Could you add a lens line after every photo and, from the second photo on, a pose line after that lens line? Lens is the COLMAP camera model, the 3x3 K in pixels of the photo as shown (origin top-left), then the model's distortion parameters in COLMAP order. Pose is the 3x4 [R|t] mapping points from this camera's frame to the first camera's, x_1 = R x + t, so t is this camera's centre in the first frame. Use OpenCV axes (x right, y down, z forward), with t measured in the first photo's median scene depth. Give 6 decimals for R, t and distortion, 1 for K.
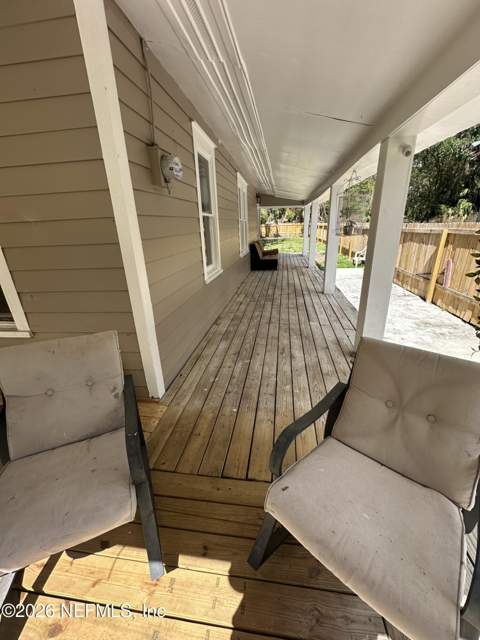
lens RADIAL K [[257.8, 0, 244.5], [0, 257.8, 320.6], [0, 0, 1]] dist [0.000764, 0.000034]
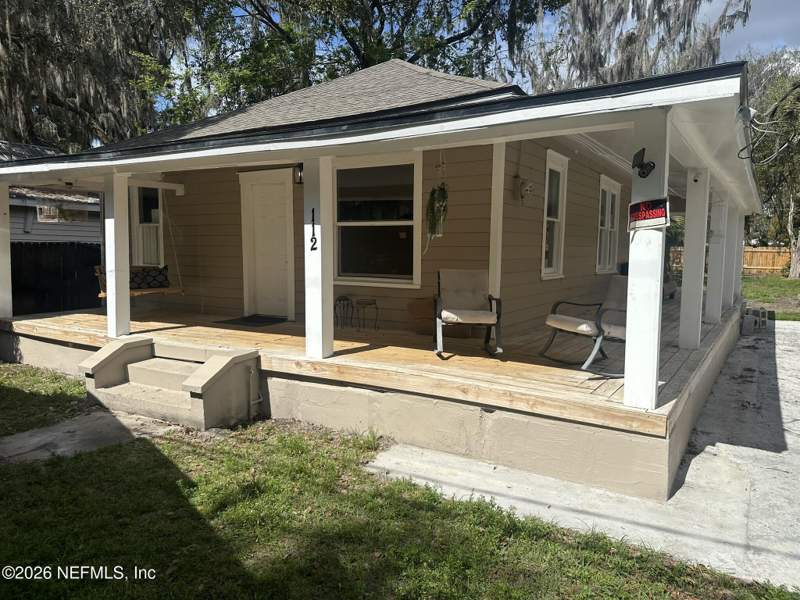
lens RADIAL K [[553.6, 0, 400.0], [0, 553.6, 300.0], [0, 0, 1]] dist [0.001532, 0.000164]
pose [[0.905174, 0.085004, -0.416454, 0.360500], [-0.187221, 0.959365, -0.211109, 0.683980], [0.381587, 0.269059, 0.884307, -1.576530]]
